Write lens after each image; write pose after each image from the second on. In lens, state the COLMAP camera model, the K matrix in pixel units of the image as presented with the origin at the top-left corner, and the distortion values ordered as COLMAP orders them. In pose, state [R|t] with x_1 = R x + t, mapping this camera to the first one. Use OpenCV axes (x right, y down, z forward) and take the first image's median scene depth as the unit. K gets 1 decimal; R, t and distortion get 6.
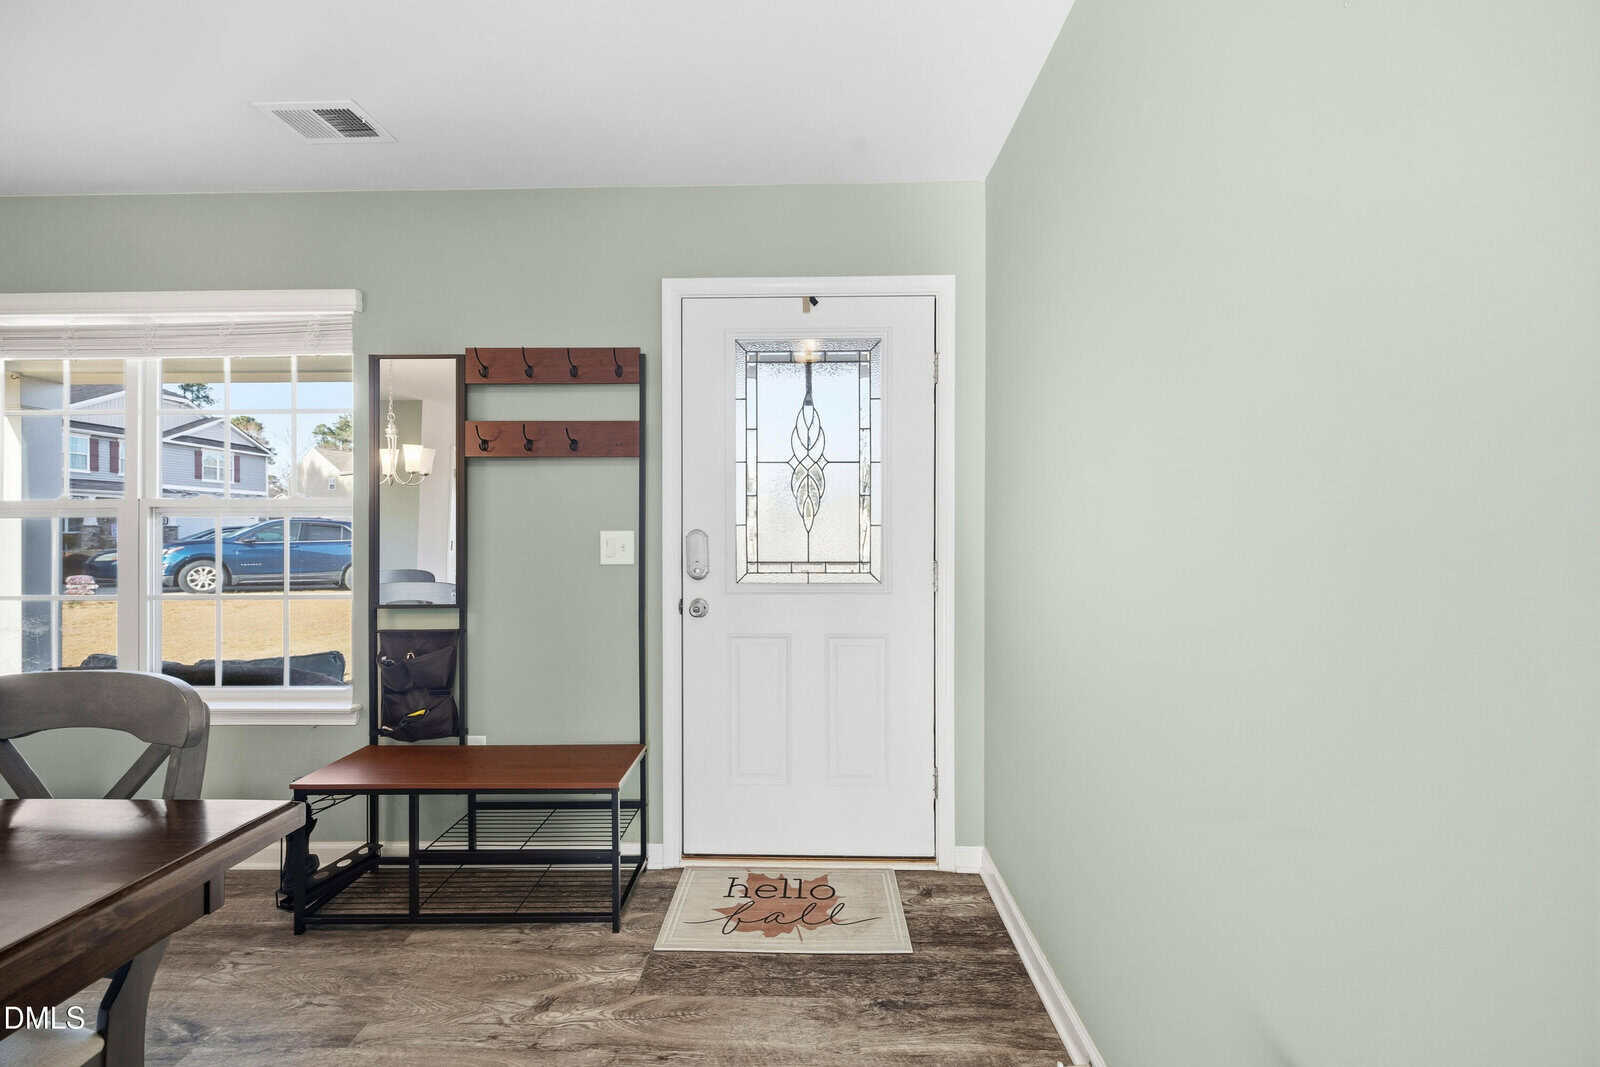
lens RADIAL K [[648.7, 0, 806.5], [0, 648.7, 530.2], [0, 0, 1]] dist [0.003039, -0.000769]
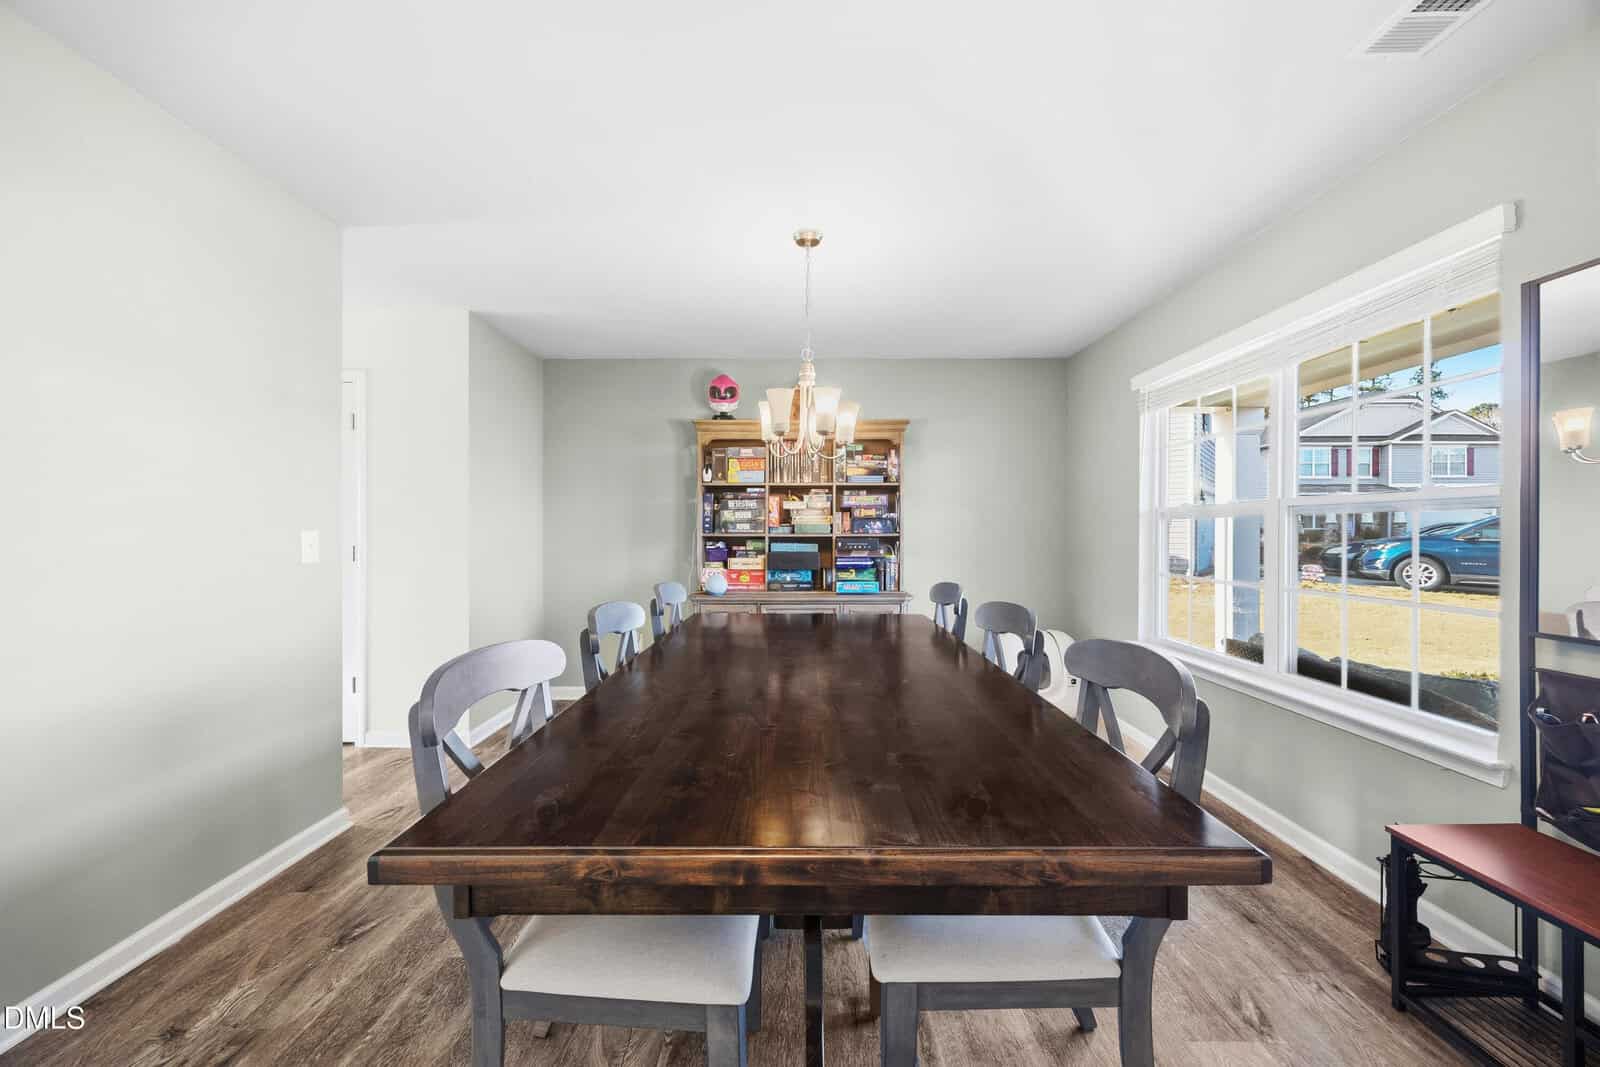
lens RADIAL K [[610.2, 0, 804.5], [0, 610.2, 528.1], [0, 0, 1]] dist [-0.002579, 0.000483]
pose [[0.006672, 0.000174, -0.999978, -0.001630], [0.002580, 0.999997, 0.000191, -0.000766], [0.999974, -0.002581, 0.006672, 0.195938]]
